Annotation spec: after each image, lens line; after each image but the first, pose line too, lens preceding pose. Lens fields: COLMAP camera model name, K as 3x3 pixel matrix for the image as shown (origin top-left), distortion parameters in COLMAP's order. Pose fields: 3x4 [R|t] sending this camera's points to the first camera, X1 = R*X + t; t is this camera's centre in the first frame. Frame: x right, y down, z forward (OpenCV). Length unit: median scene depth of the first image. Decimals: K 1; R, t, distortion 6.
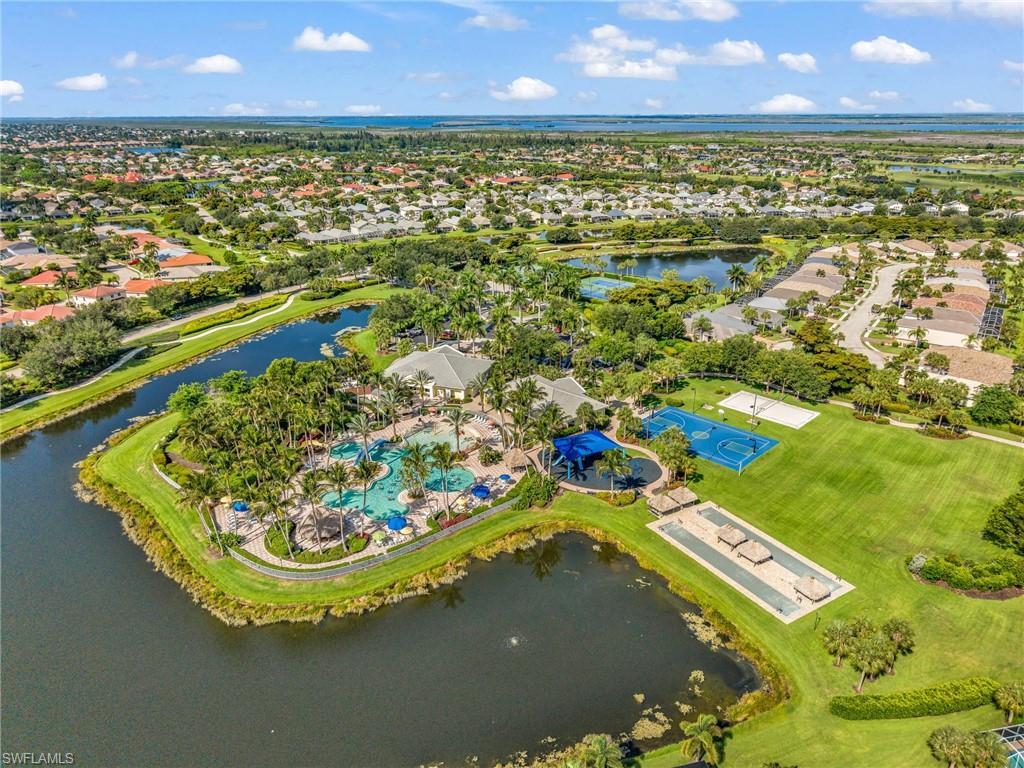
lens RADIAL K [[699.7, 0, 512.0], [0, 699.7, 384.0], [0, 0, 1]] dist [0.009338, -0.001984]
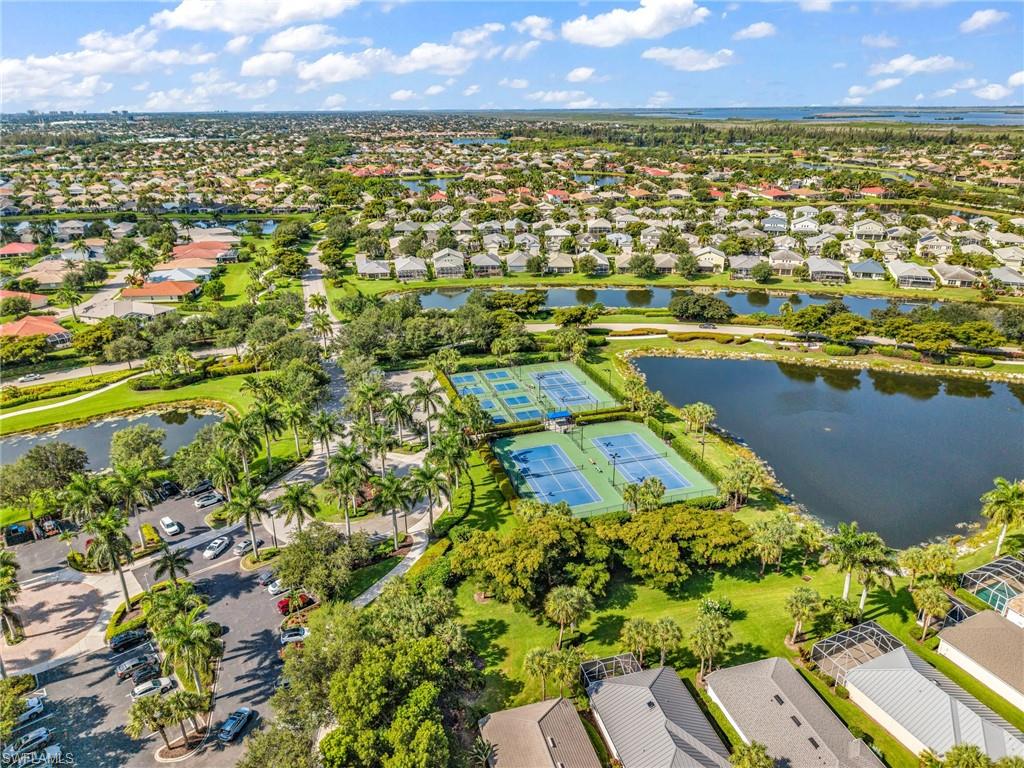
lens RADIAL K [[699.7, 0, 512.0], [0, 699.7, 384.0], [0, 0, 1]] dist [0.009338, -0.001984]
pose [[0.868467, 0.178351, -0.462554, 0.382319], [-0.173346, 0.983395, 0.053710, -0.270794], [0.464453, 0.033537, 0.884963, 0.730794]]
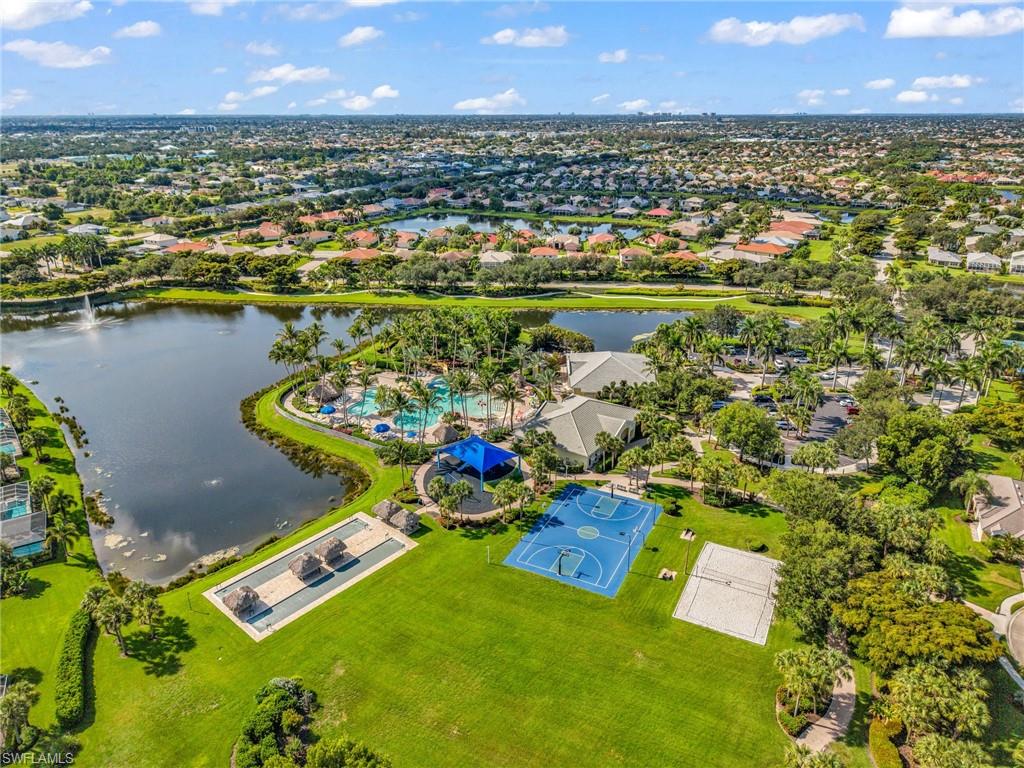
lens RADIAL K [[699.7, 0, 512.0], [0, 699.7, 384.0], [0, 0, 1]] dist [0.009338, -0.001984]
pose [[0.312248, 0.346046, -0.884734, 0.621976], [-0.342097, 0.909778, 0.235105, -0.161653], [0.886268, 0.229253, 0.402457, 0.428190]]
